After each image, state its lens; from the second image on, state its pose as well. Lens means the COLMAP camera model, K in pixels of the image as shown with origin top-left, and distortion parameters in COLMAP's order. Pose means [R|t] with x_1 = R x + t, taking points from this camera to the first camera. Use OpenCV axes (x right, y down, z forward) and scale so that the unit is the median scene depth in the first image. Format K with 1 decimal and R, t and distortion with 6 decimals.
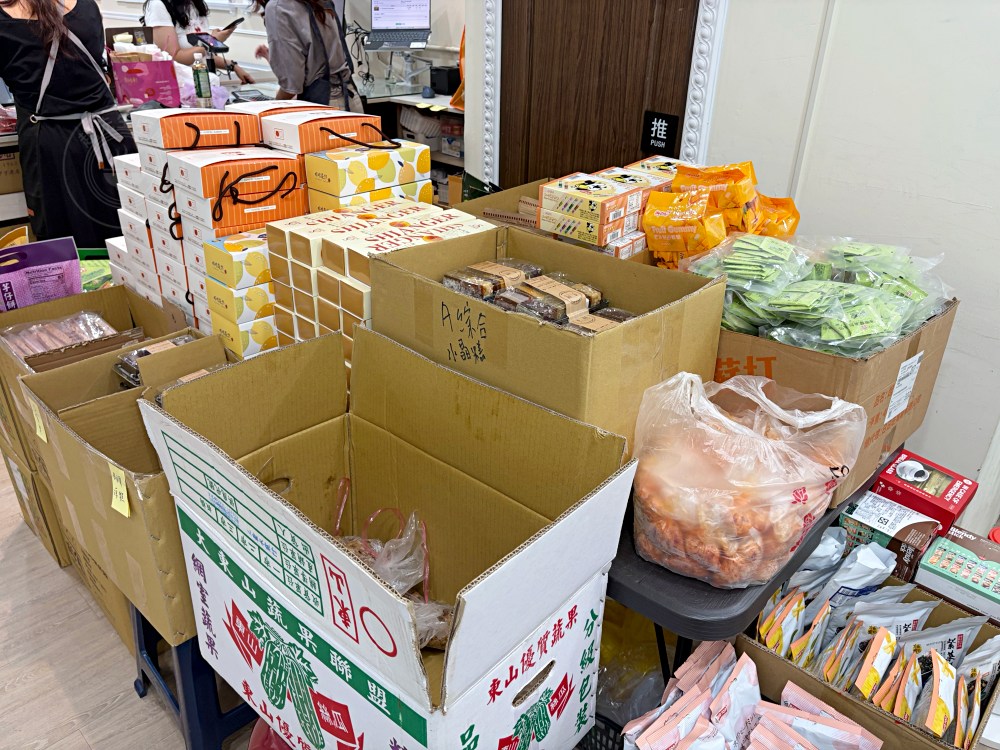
lens RADIAL K [[762.3, 0, 500.0], [0, 762.3, 375.0], [0, 0, 1]] dist [0.046433, -0.067504]
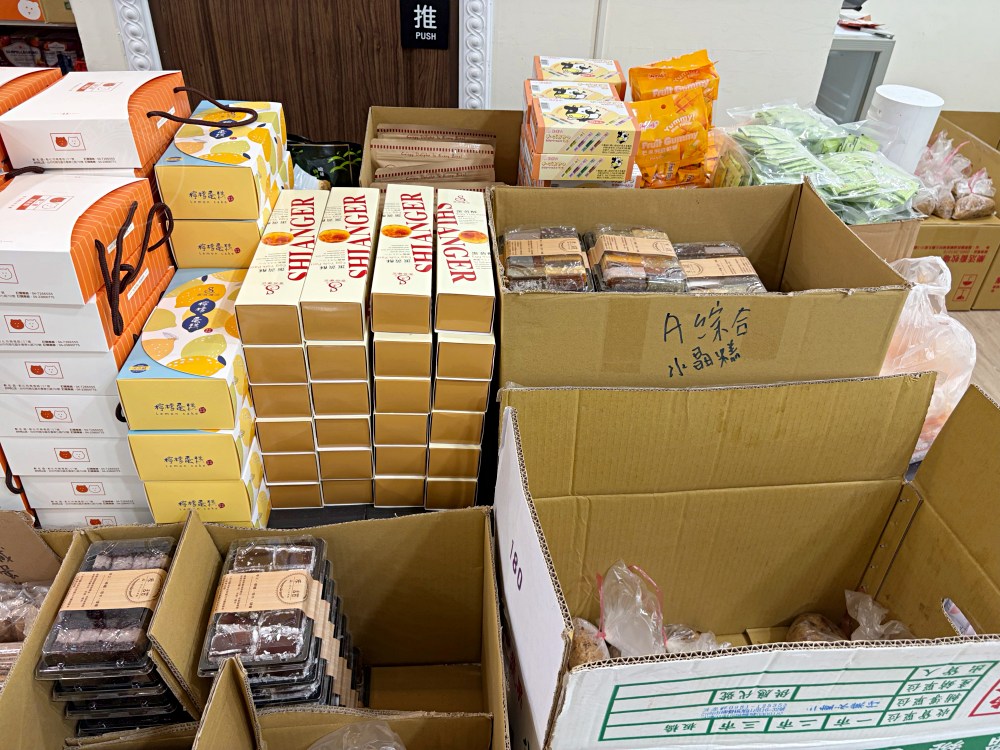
lens RADIAL K [[762.3, 0, 500.0], [0, 762.3, 375.0], [0, 0, 1]] dist [0.046433, -0.067504]
pose [[0.666895, -0.435001, 0.604999, -0.532589], [0.316368, 0.900396, 0.298660, -0.252825], [-0.674657, -0.007773, 0.738091, 0.424673]]
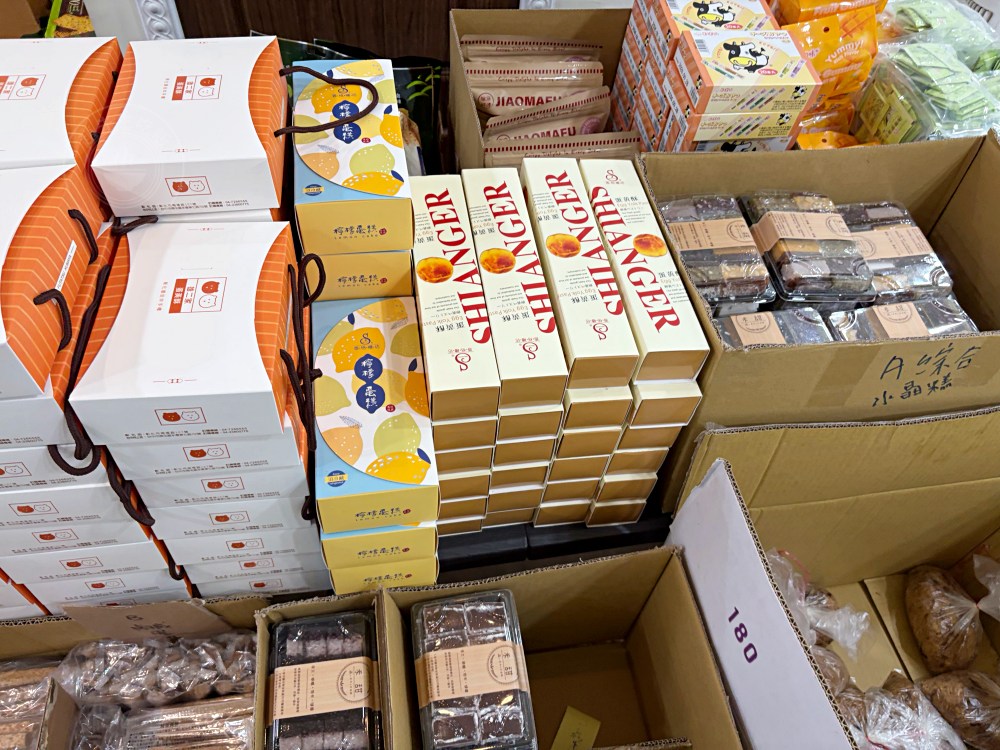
lens RADIAL K [[762.7, 0, 496.6], [0, 762.7, 365.2], [0, 0, 1]] dist [0.037097, -0.034664]
pose [[0.600754, -0.618052, 0.507056, -0.509094], [0.315050, 0.765975, 0.560380, -0.464926], [-0.734736, -0.176903, 0.654880, 0.629136]]
